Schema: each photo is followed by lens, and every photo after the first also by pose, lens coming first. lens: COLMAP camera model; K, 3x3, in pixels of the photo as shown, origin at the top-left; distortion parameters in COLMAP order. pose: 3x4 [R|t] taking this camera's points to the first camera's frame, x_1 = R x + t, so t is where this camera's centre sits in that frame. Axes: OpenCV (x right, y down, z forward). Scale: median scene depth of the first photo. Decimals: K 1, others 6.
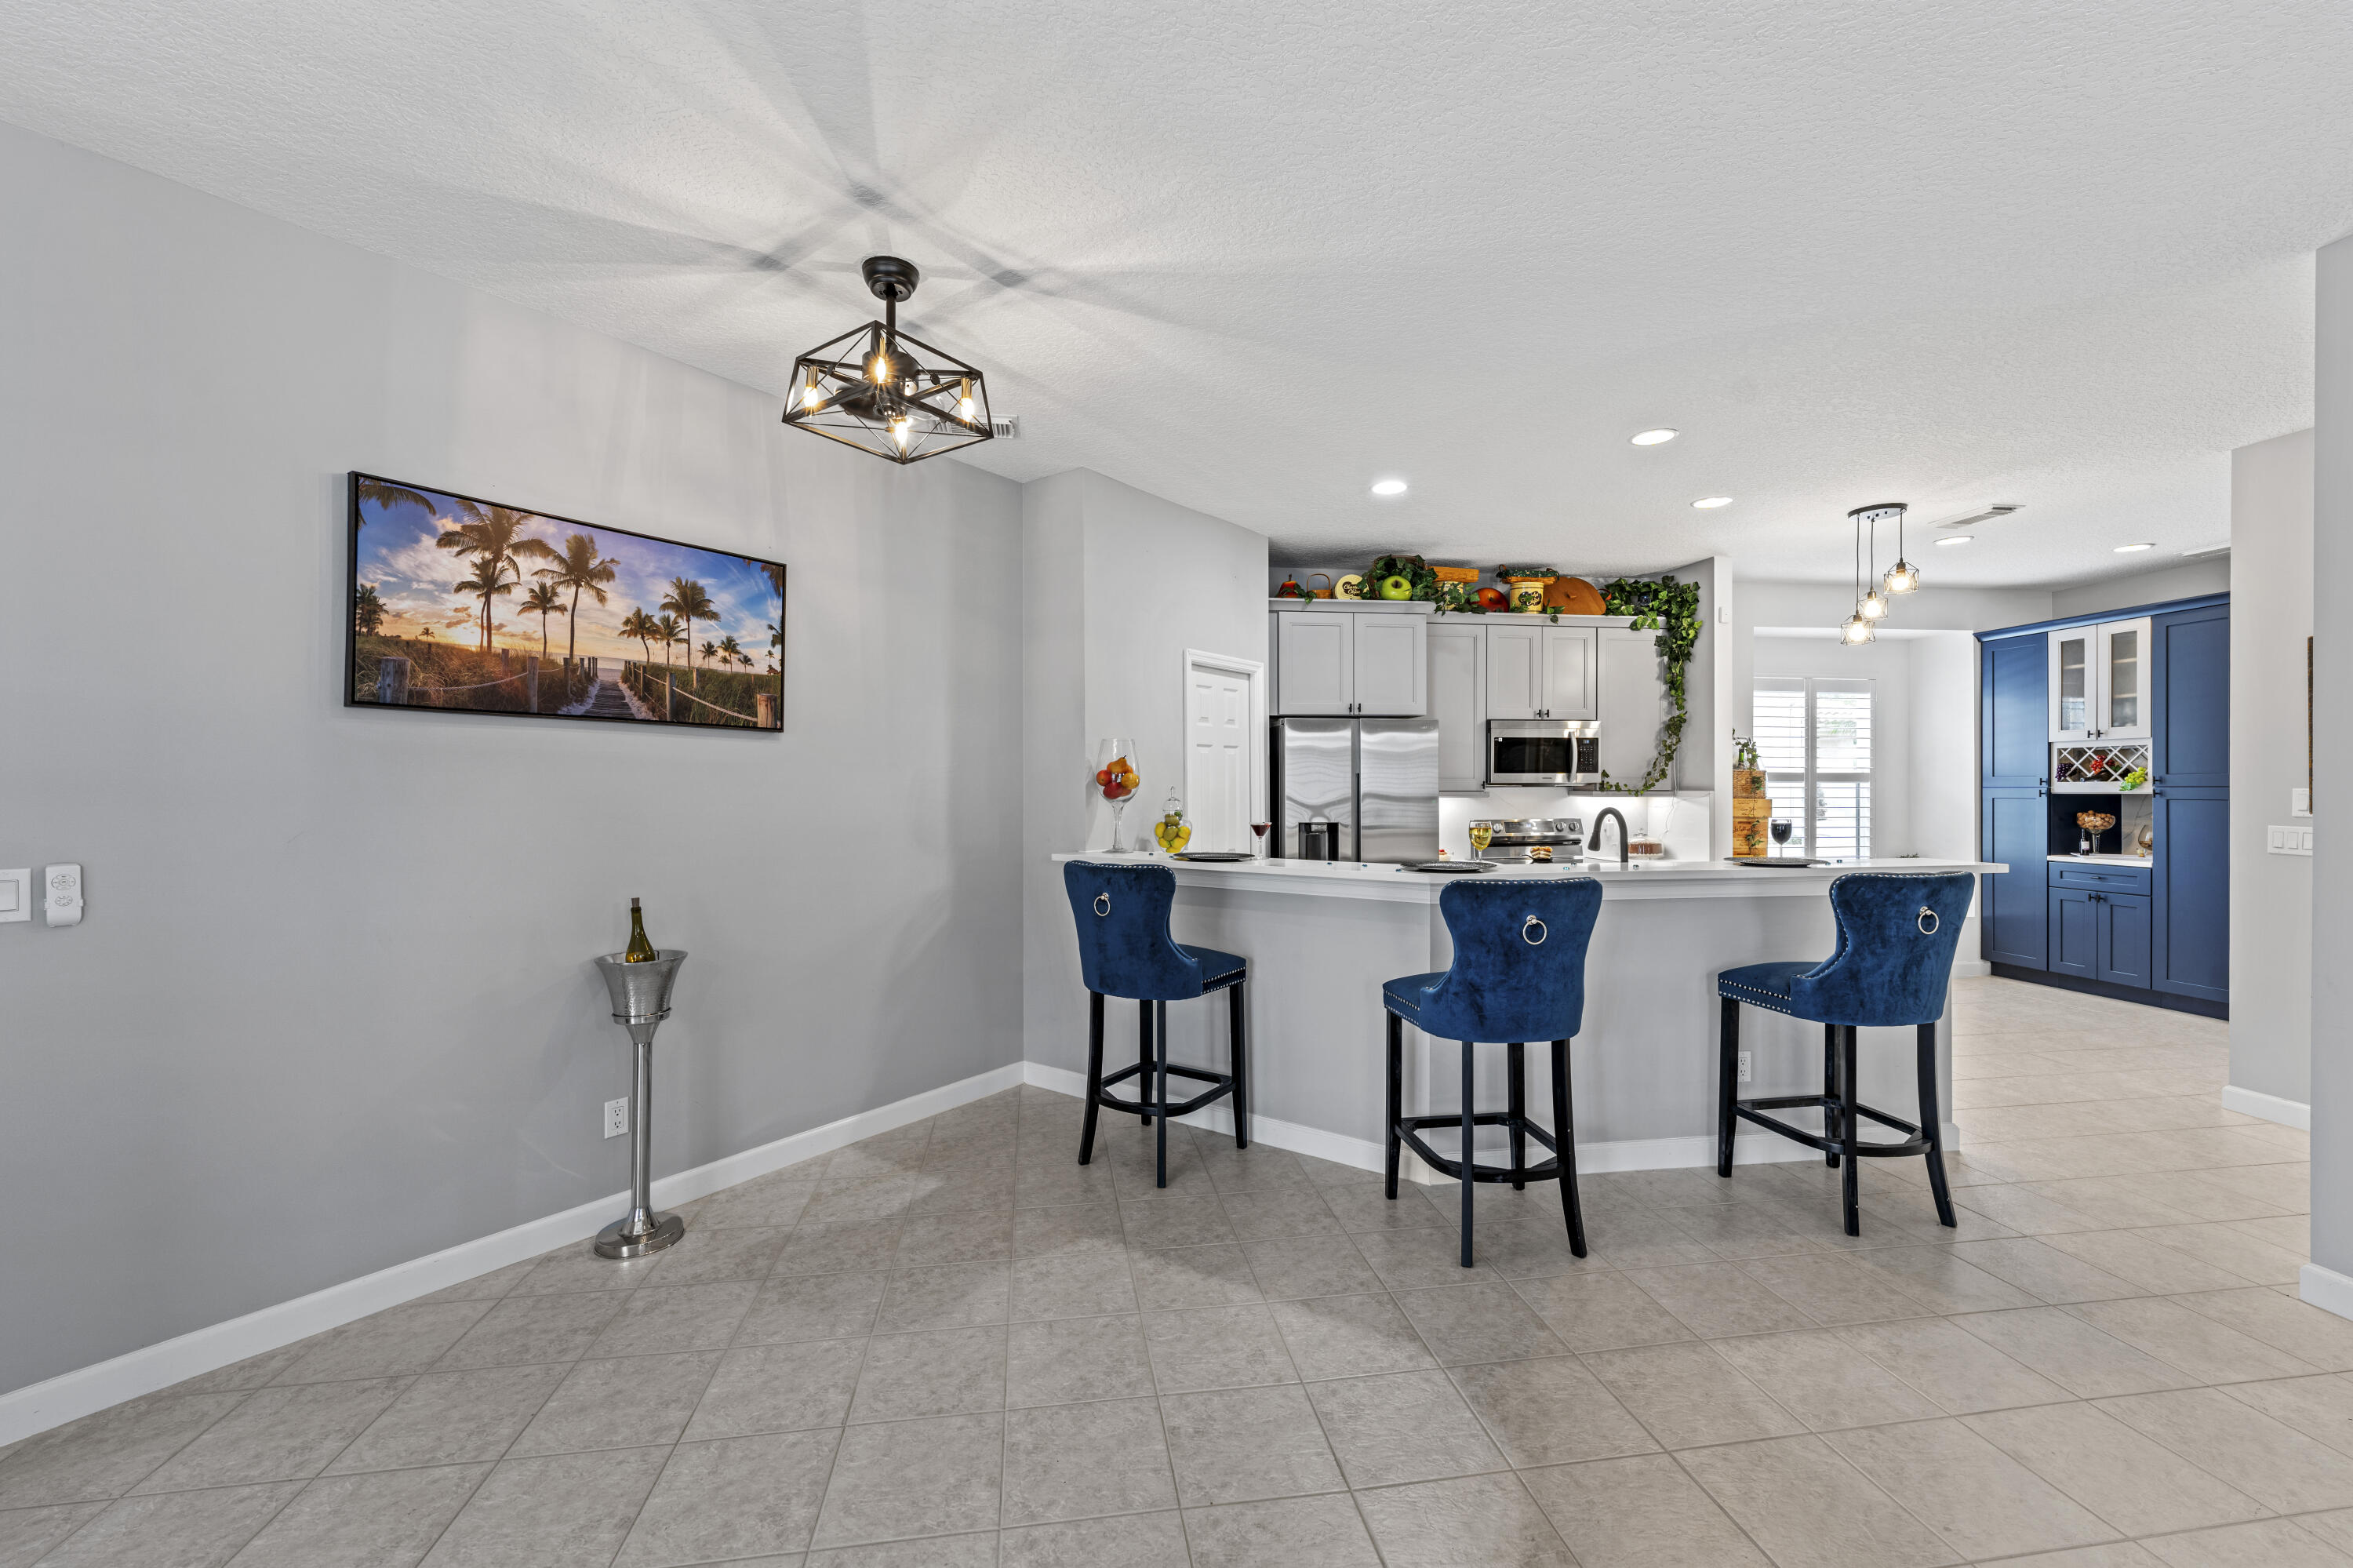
lens RADIAL K [[950.5, 0, 1174.2], [0, 950.5, 788.1], [0, 0, 1]] dist [0.000756, -0.000614]
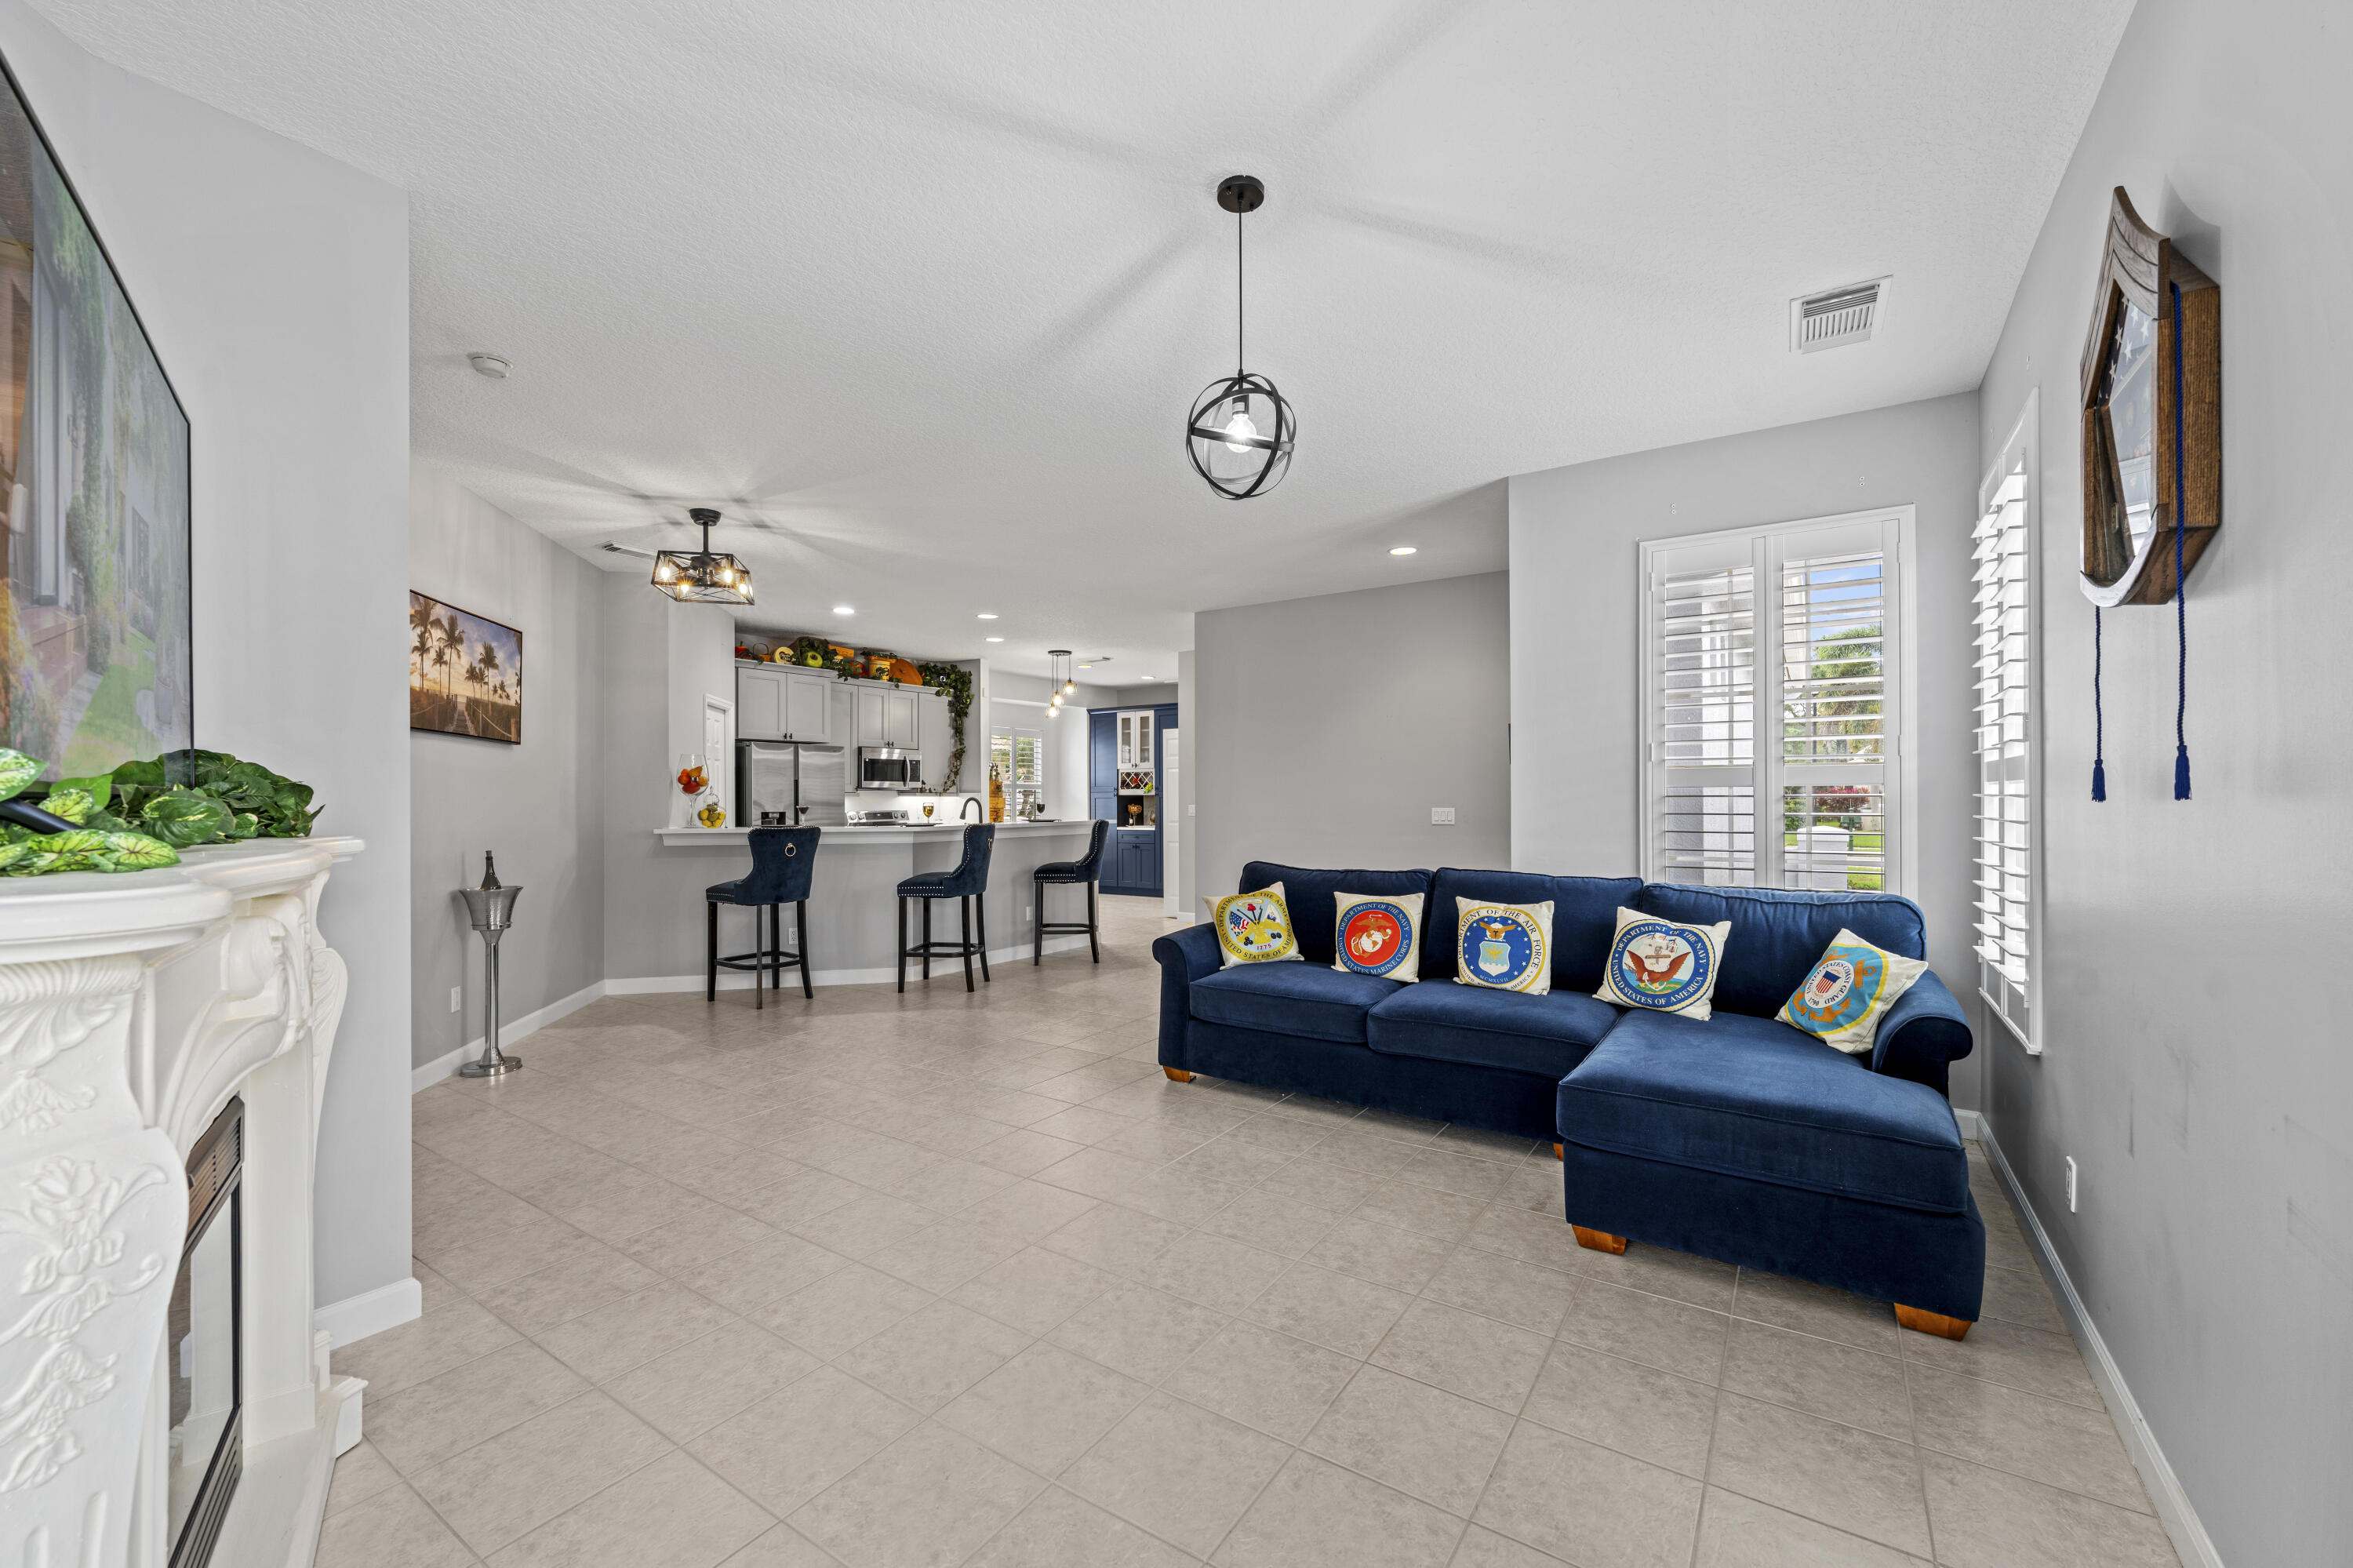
lens RADIAL K [[950.5, 0, 1181.6], [0, 950.5, 795.4], [0, 0, 1]] dist [0.000756, -0.000614]
pose [[0.671266, 0.001950, 0.741214, -0.477963], [0.003155, 0.999980, -0.005488, 0.018582], [-0.741210, 0.006022, 0.671246, -0.444637]]
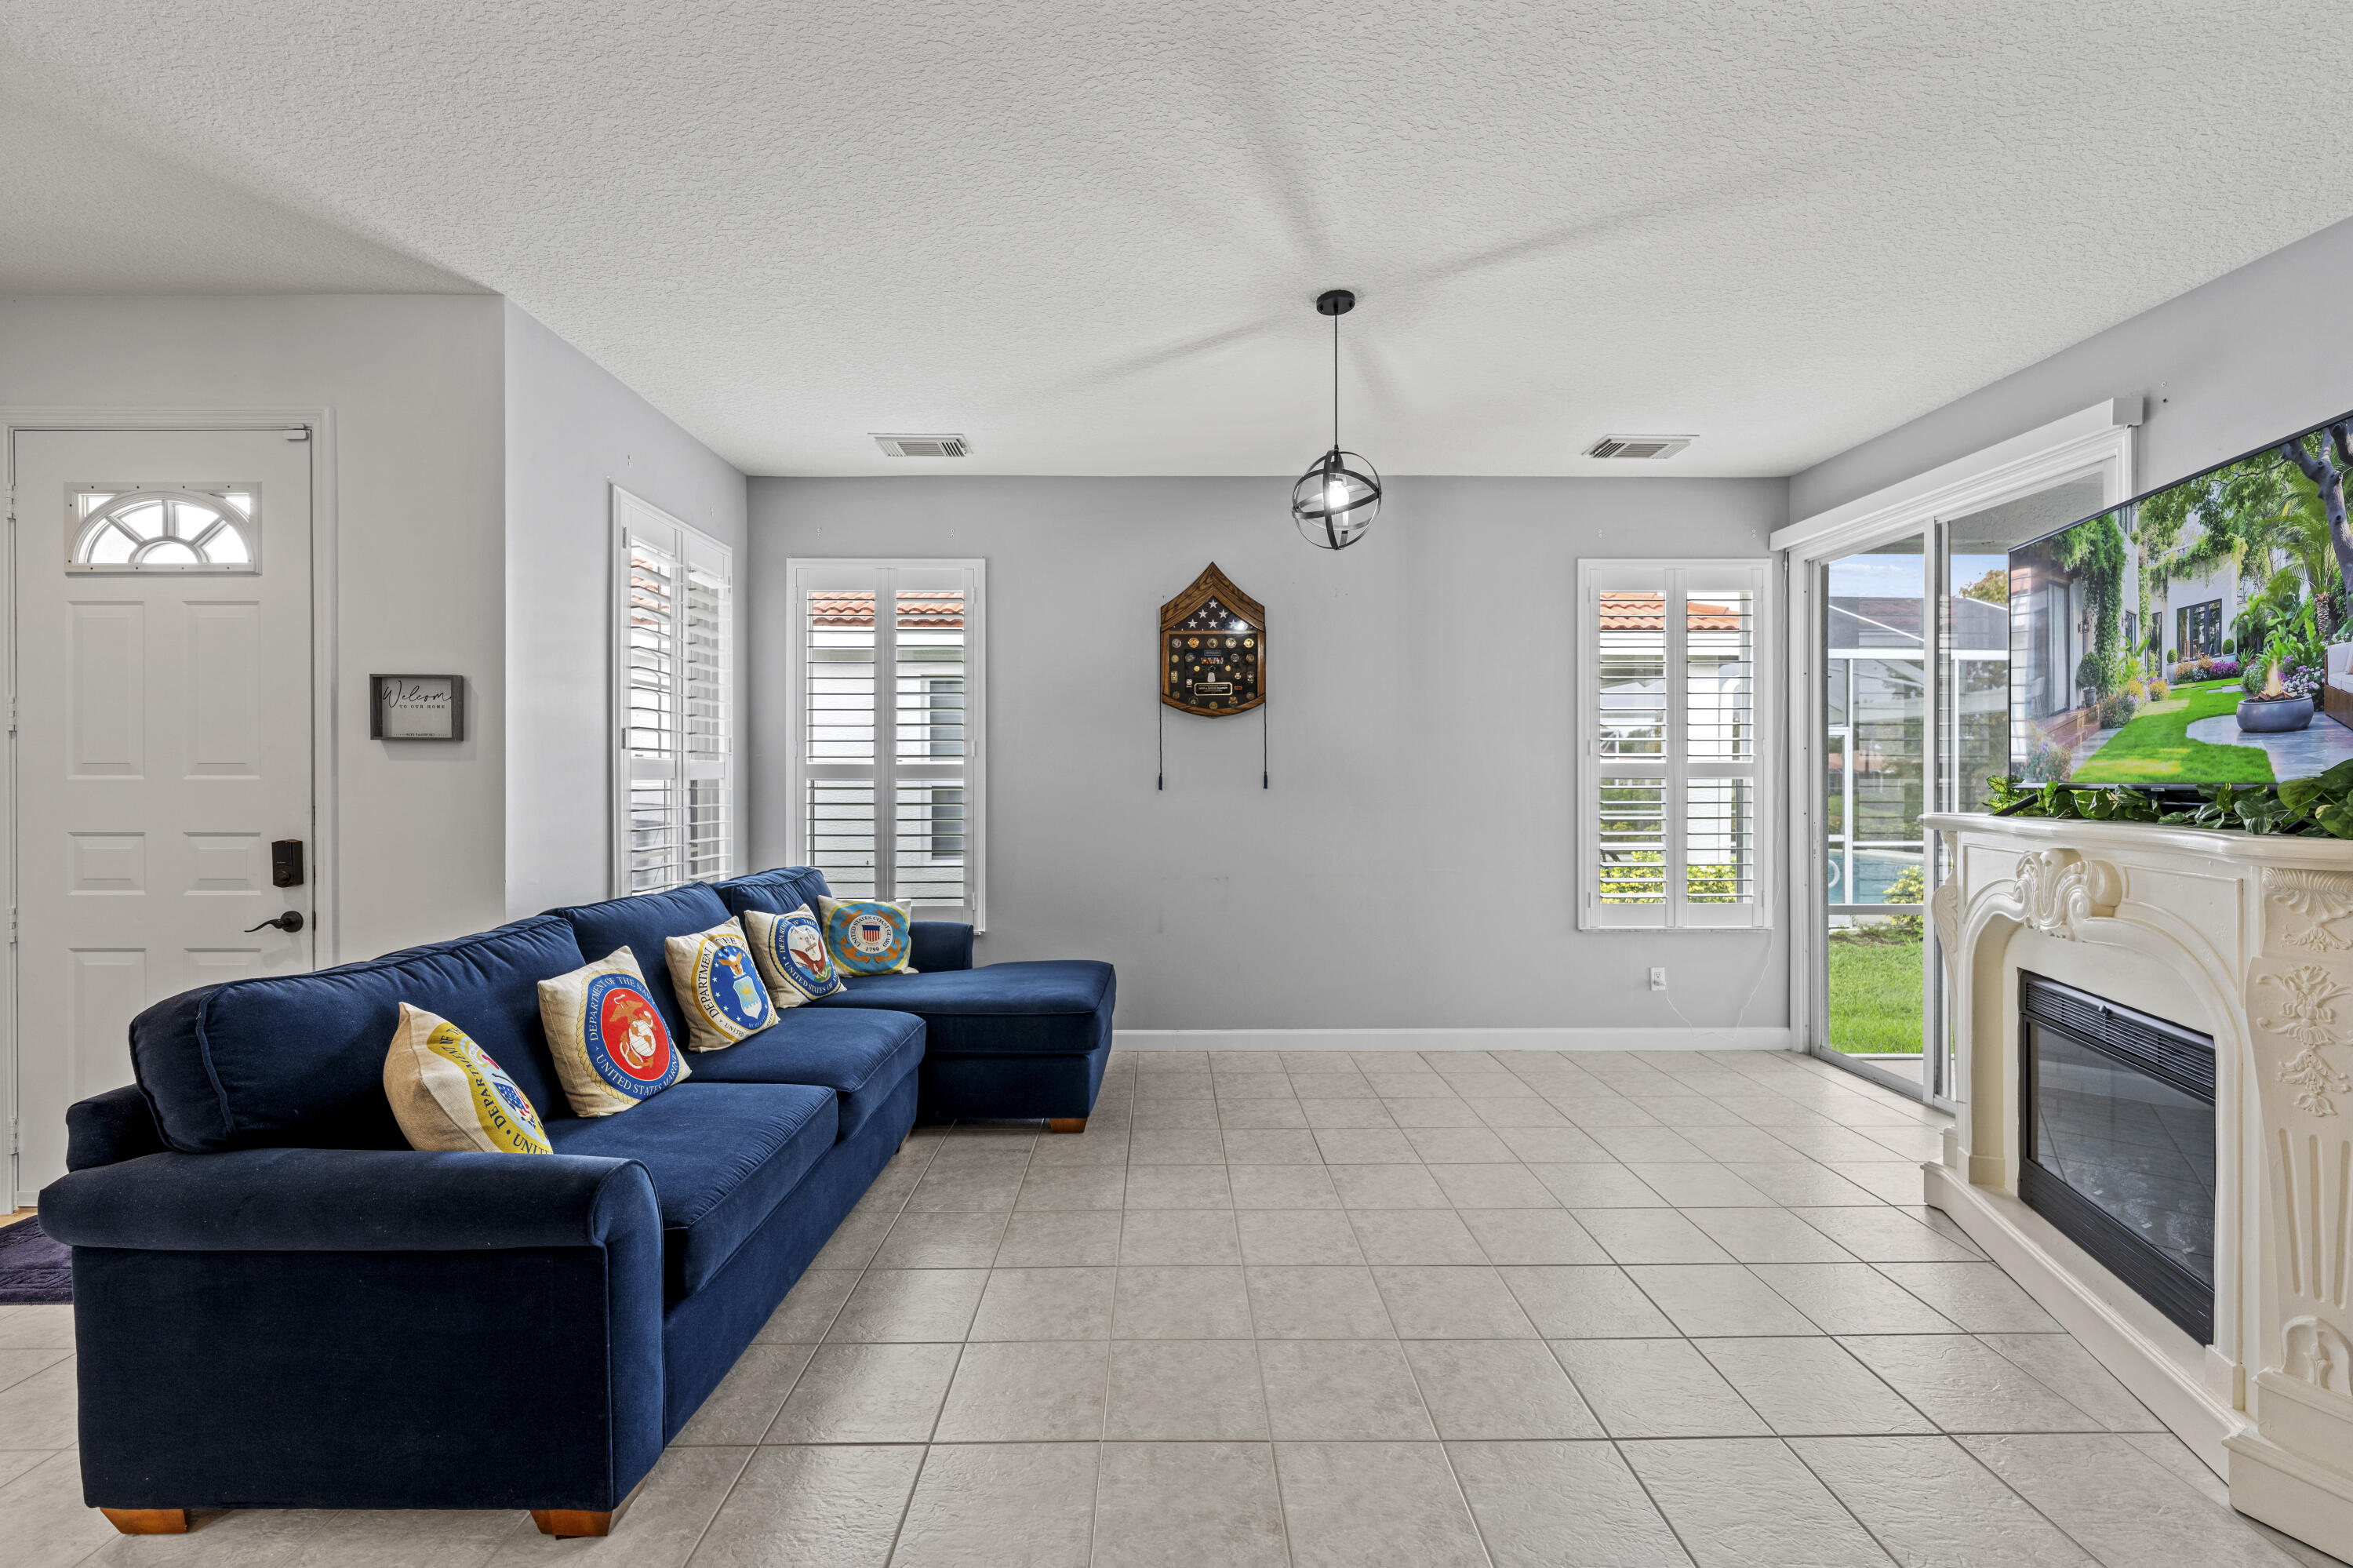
lens RADIAL K [[950.5, 0, 1167.1], [0, 950.5, 782.3], [0, 0, 1]] dist [0.000756, -0.000614]
pose [[-0.989896, 0.004424, 0.141728, -0.141446], [0.005096, 0.999977, 0.004374, 0.010118], [-0.141705, 0.005052, -0.989896, 0.321127]]
